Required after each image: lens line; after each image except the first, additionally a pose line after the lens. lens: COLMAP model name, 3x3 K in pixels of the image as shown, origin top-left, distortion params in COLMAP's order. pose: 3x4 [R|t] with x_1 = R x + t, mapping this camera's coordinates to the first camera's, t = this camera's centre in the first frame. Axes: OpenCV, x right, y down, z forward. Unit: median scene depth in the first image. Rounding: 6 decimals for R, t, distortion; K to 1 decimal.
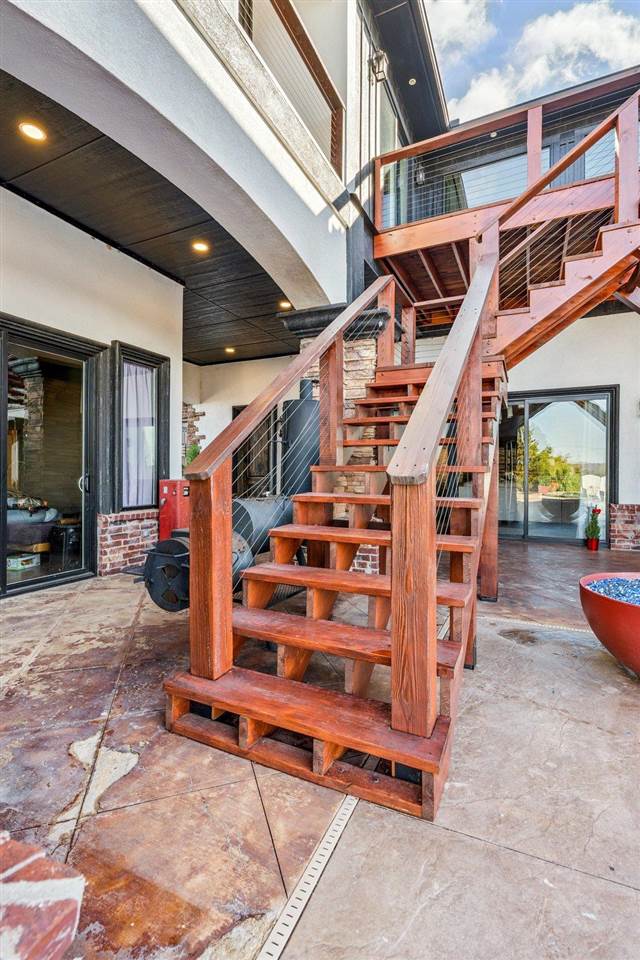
lens RADIAL K [[429.5, 0, 320.7], [0, 429.5, 476.9], [0, 0, 1]] dist [0.000598, 0.000473]
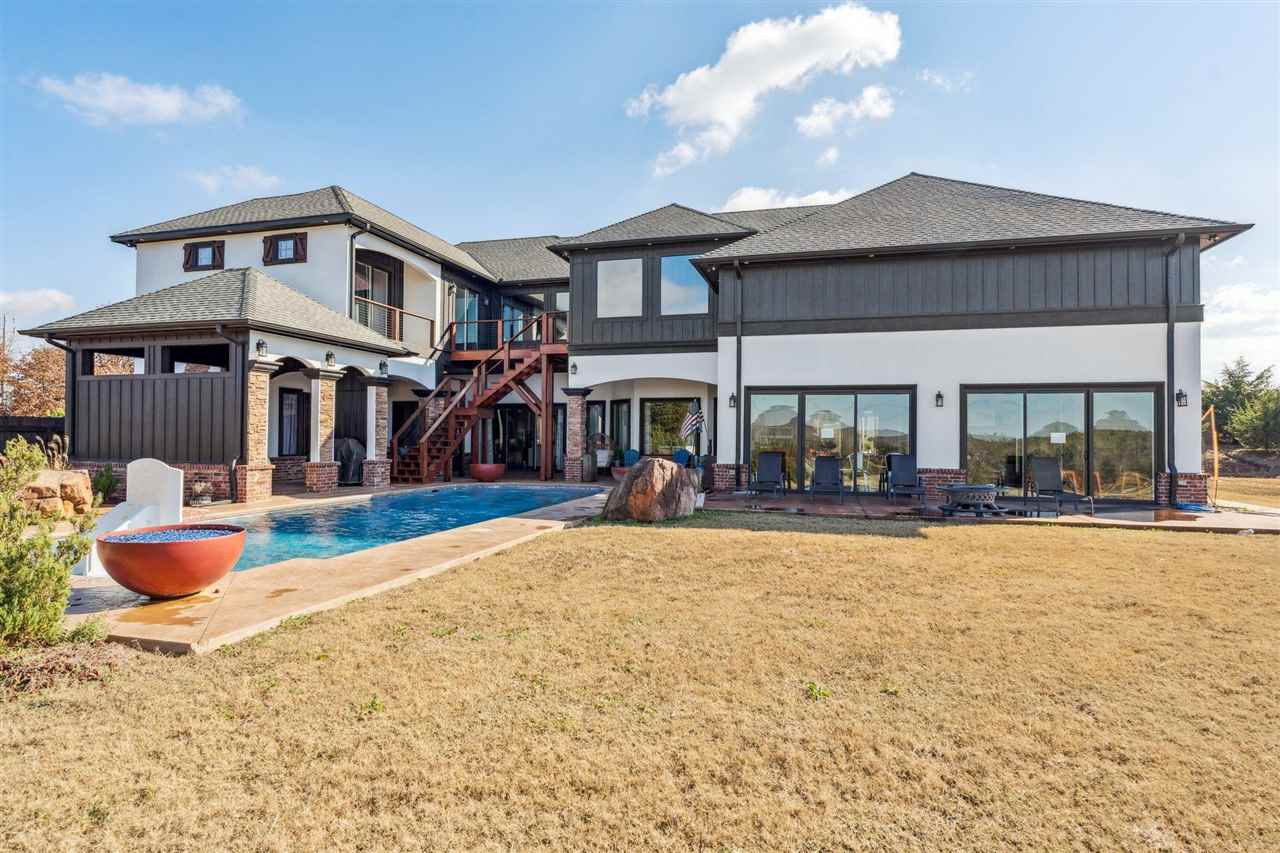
lens RADIAL K [[692.4, 0, 639.8], [0, 692.4, 429.6], [0, 0, 1]] dist [-0.000134, -0.000004]
pose [[0.983926, 0.004495, 0.178518, 0.575250], [-0.000988, 0.999805, -0.019731, -0.034412], [-0.178572, 0.019237, 0.983739, -3.741874]]
